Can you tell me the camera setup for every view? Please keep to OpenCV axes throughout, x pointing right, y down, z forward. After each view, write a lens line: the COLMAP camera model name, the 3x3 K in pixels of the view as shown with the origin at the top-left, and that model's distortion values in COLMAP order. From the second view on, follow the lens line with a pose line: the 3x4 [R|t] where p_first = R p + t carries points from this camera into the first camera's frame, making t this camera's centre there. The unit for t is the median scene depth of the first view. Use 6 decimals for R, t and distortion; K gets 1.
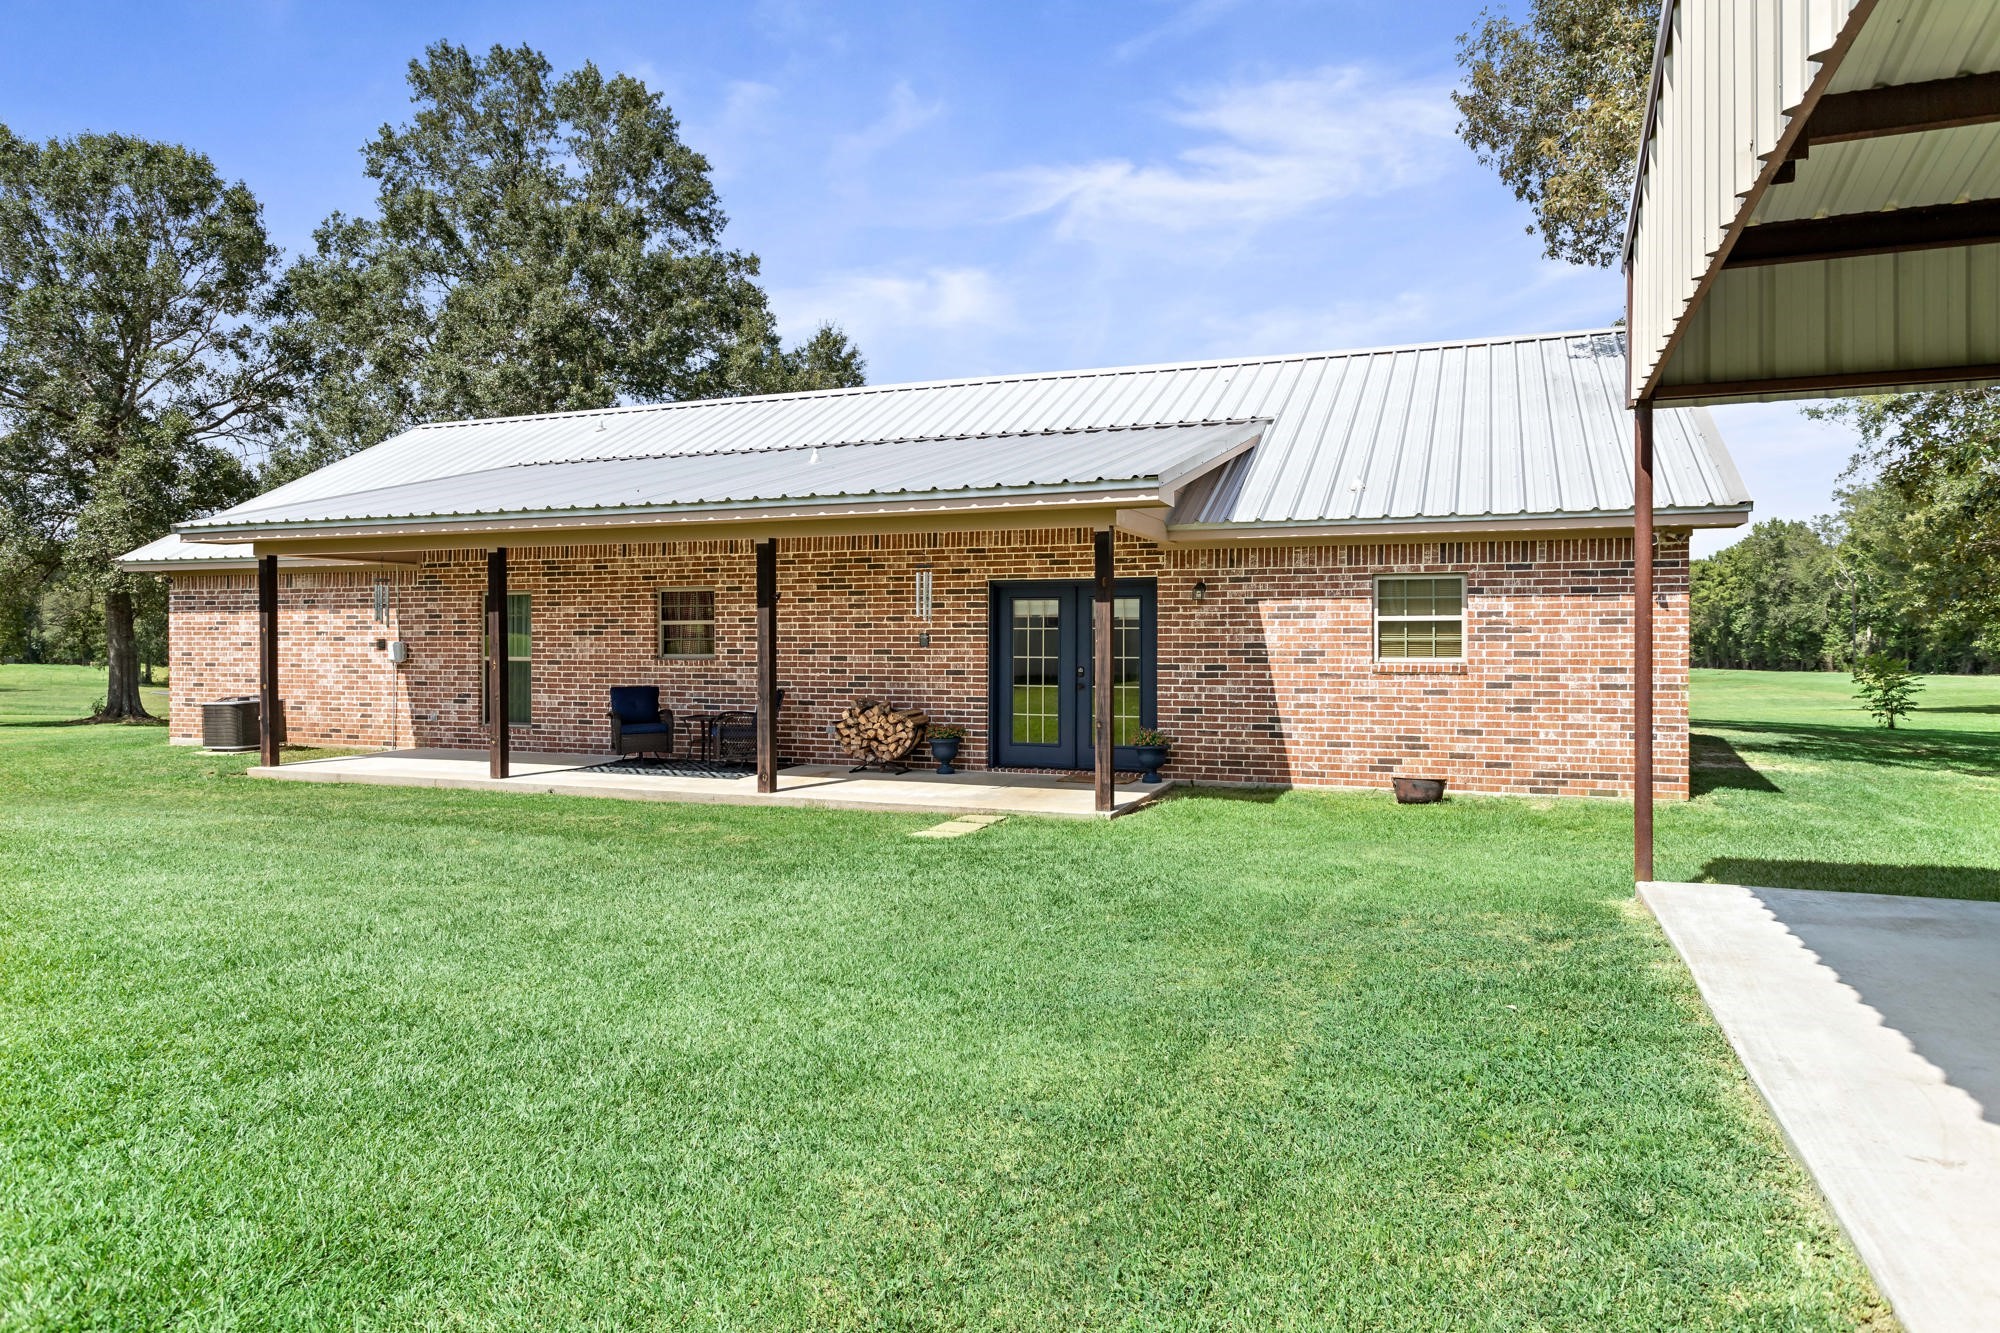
lens RADIAL K [[1273.0, 0, 1000.0], [0, 1273.0, 666.5], [0, 0, 1]] dist [0.000143, 0.002933]
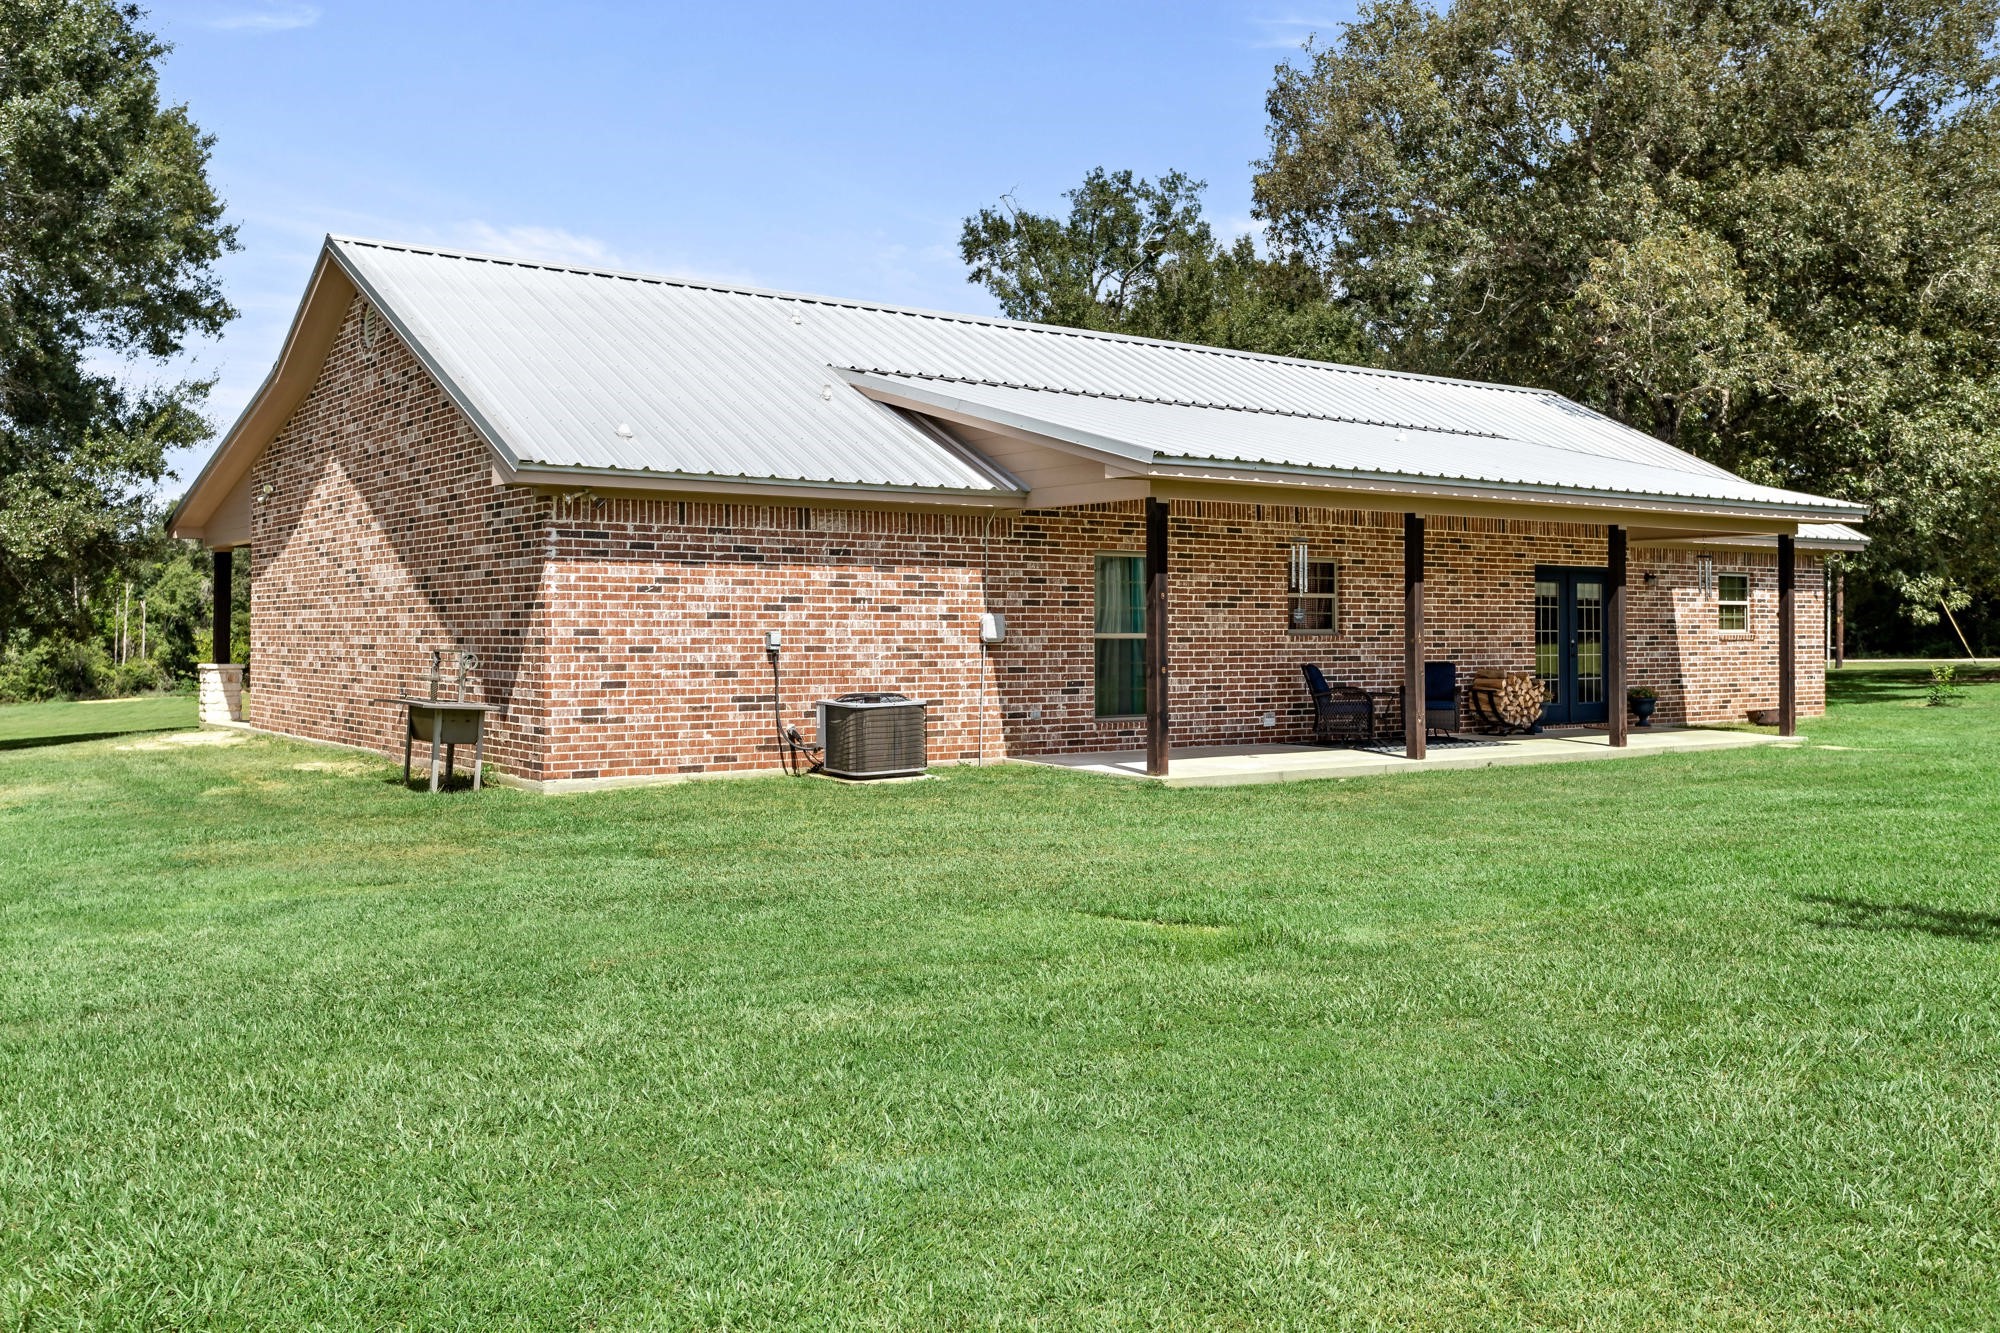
lens RADIAL K [[1772.8, 0, 1043.3], [0, 1772.8, 585.3], [0, 0, 1]] dist [0.003380, 0.002243]
pose [[0.522543, 0.018832, 0.852405, -1.720510], [0.012036, 0.999493, -0.029460, -0.007006], [-0.852528, 0.025654, 0.522052, 0.573902]]
